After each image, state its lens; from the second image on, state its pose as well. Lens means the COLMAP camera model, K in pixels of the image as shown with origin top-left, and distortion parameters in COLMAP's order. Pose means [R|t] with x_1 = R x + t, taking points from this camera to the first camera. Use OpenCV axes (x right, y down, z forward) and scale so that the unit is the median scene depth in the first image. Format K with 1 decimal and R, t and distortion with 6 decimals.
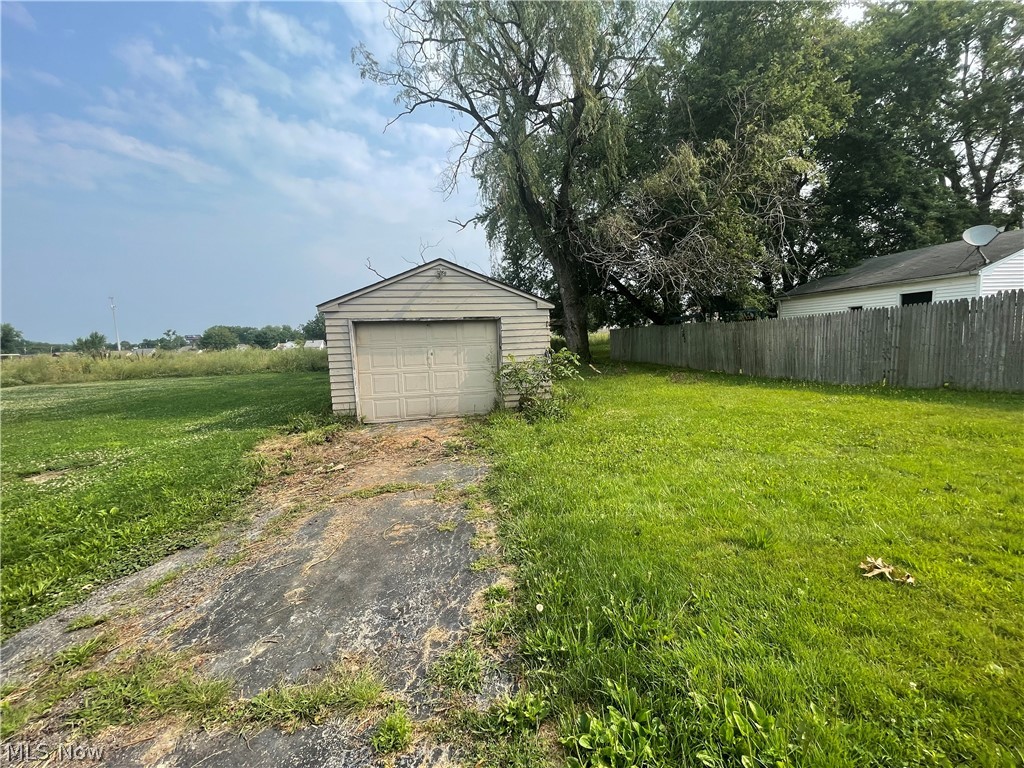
lens RADIAL K [[411.9, 0, 510.6], [0, 411.9, 384.9], [0, 0, 1]] dist [-0.002699, -0.000095]
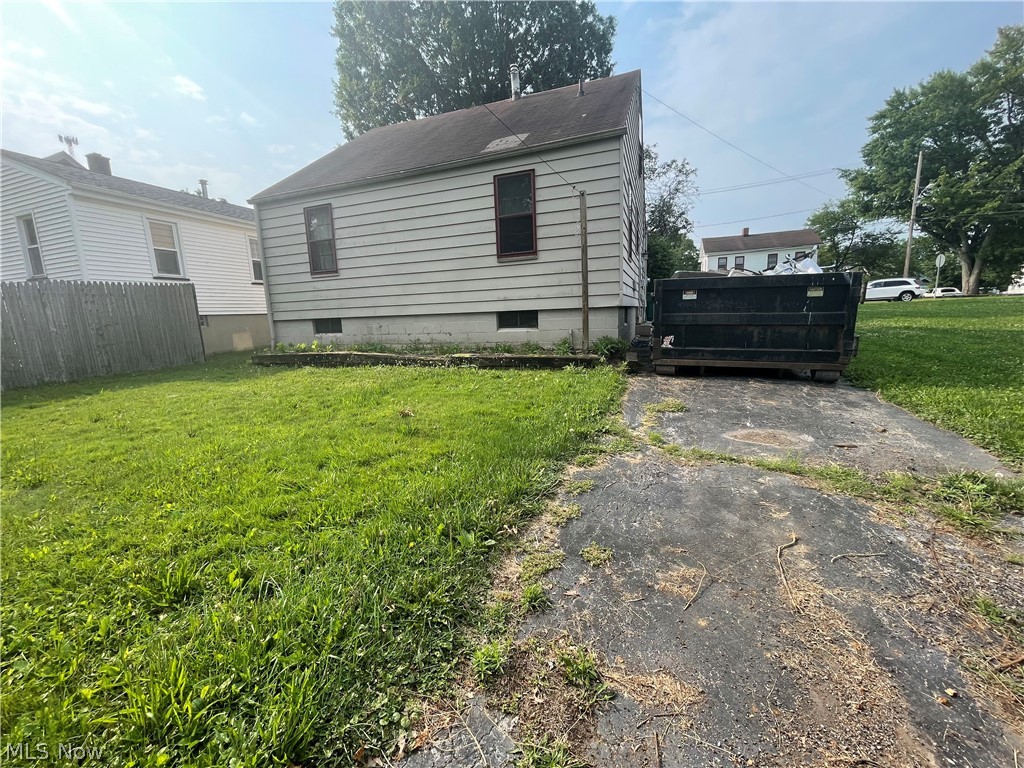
lens RADIAL K [[411.9, 0, 507.6], [0, 411.9, 381.7], [0, 0, 1]] dist [-0.002699, -0.000095]
pose [[-0.856239, -0.001188, 0.516579, -0.337381], [0.143071, 0.960334, 0.239351, -0.068818], [-0.496372, 0.278849, -0.822106, 1.414092]]
